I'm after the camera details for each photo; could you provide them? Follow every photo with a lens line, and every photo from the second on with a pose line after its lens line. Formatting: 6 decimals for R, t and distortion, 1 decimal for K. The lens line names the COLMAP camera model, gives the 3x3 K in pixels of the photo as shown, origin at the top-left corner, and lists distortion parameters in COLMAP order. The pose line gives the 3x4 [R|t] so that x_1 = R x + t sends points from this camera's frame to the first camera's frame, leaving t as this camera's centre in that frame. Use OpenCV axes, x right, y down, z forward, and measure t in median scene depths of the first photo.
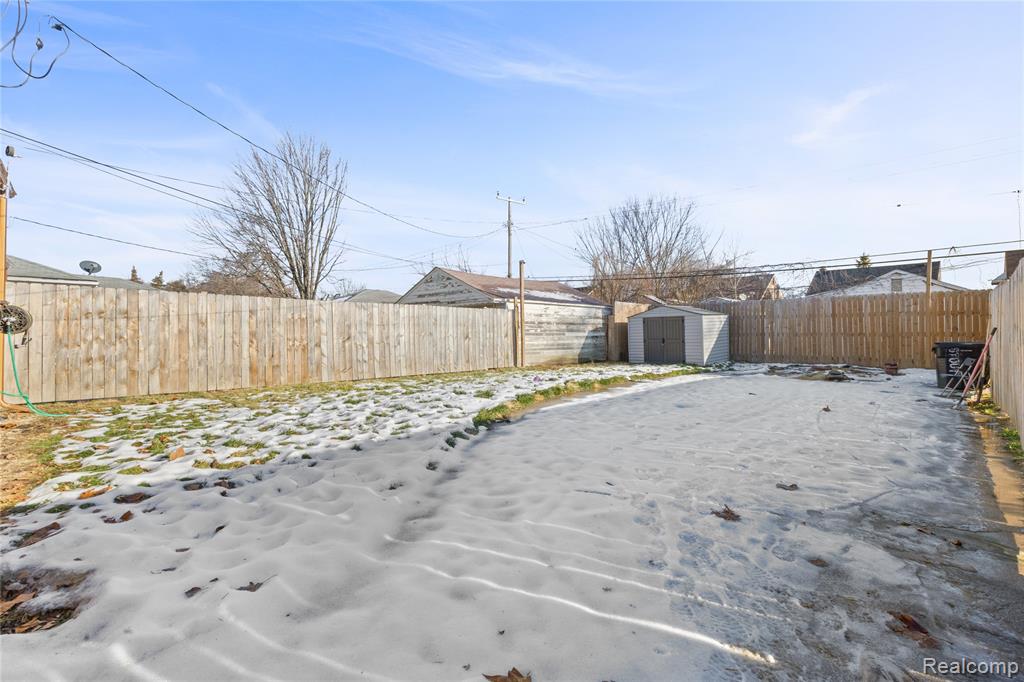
lens RADIAL K [[438.9, 0, 509.7], [0, 438.9, 339.9], [0, 0, 1]] dist [0.002869, 0.000271]
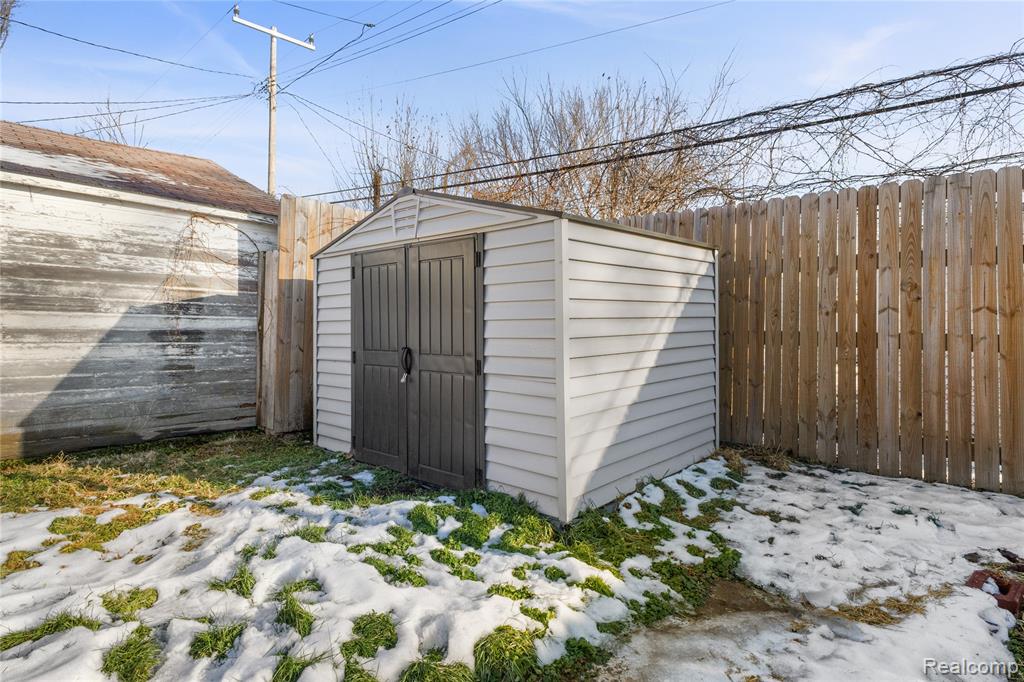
lens RADIAL K [[548.6, 0, 512.6], [0, 548.6, 324.8], [0, 0, 1]] dist [0.021018, 0.000187]
pose [[0.997091, 0.022529, 0.072812, 0.395907], [-0.020608, 0.999422, -0.027037, -0.008848], [-0.073379, 0.025458, 0.996979, 0.771791]]
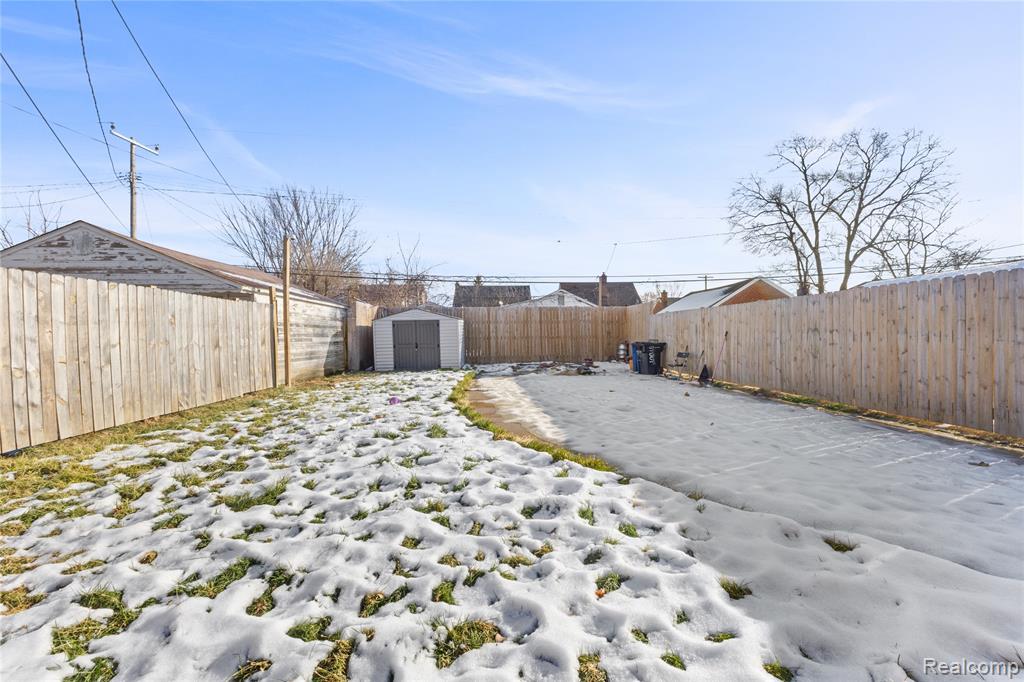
lens RADIAL K [[438.9, 0, 509.7], [0, 438.9, 339.9], [0, 0, 1]] dist [0.002869, 0.000271]
pose [[0.666160, -0.011649, 0.745718, -0.228136], [0.020718, 0.999781, -0.002891, -0.003449], [-0.745521, 0.017376, 0.666256, 0.235563]]
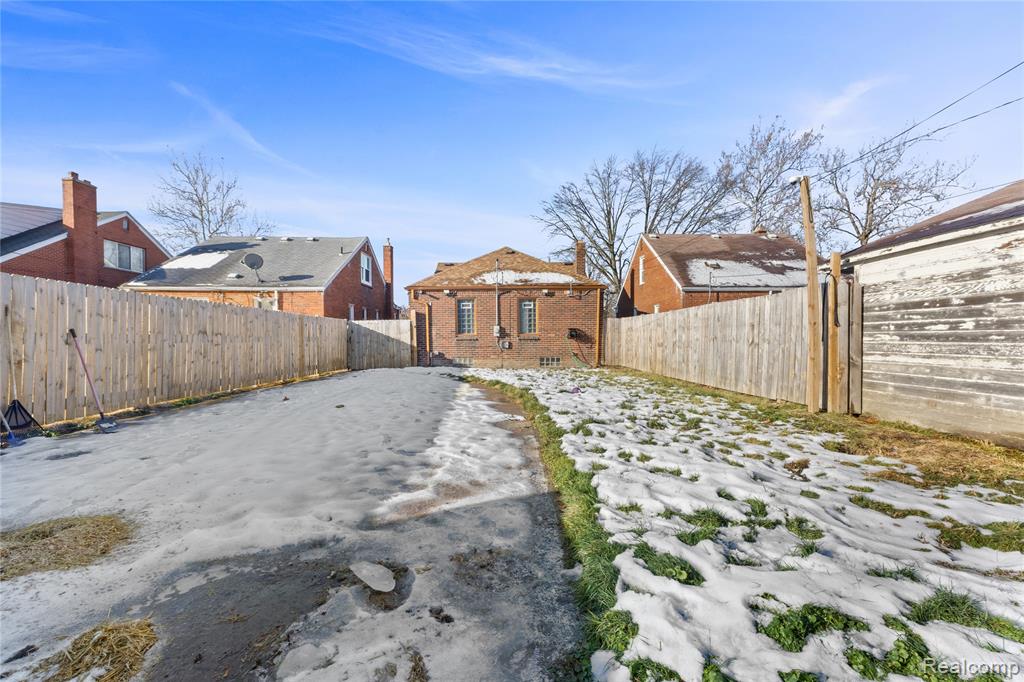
lens RADIAL K [[439.5, 0, 514.1], [0, 439.5, 347.6], [0, 0, 1]] dist [0.008844, -0.000093]
pose [[-0.674148, 0.014812, -0.738448, 0.503410], [-0.012250, 0.999437, 0.031231, -0.010991], [0.738495, 0.030100, -0.673587, 0.954842]]
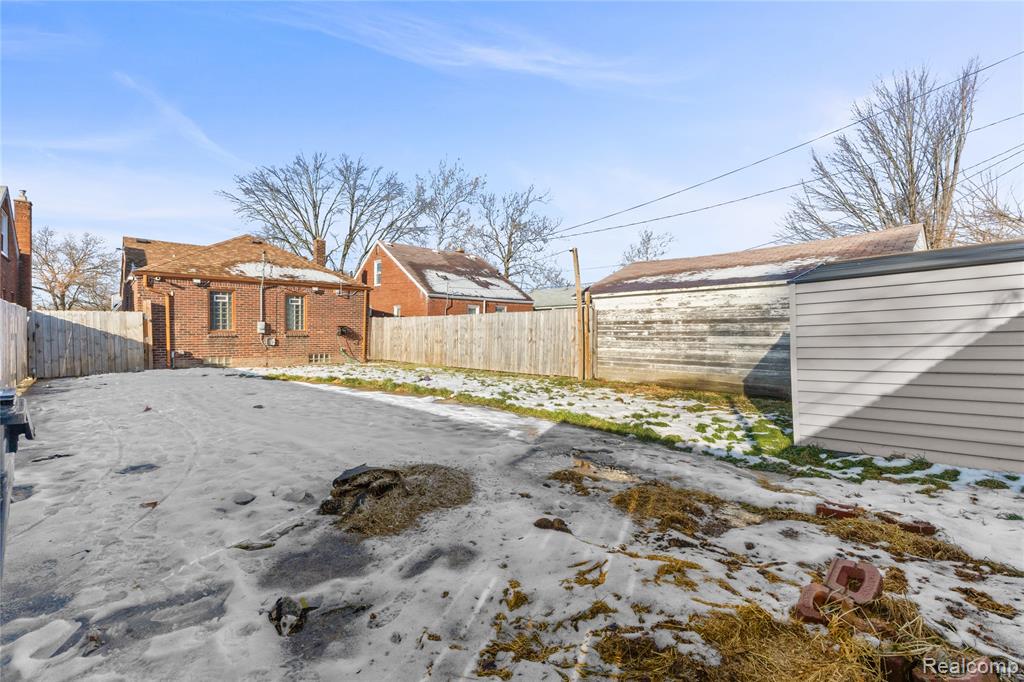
lens RADIAL K [[438.9, 0, 509.7], [0, 438.9, 339.9], [0, 0, 1]] dist [0.002869, 0.000271]
pose [[-0.011428, 0.012431, -0.999857, 0.743107], [-0.022891, 0.999657, 0.012690, -0.014553], [0.999673, 0.023033, -0.011140, 0.778401]]
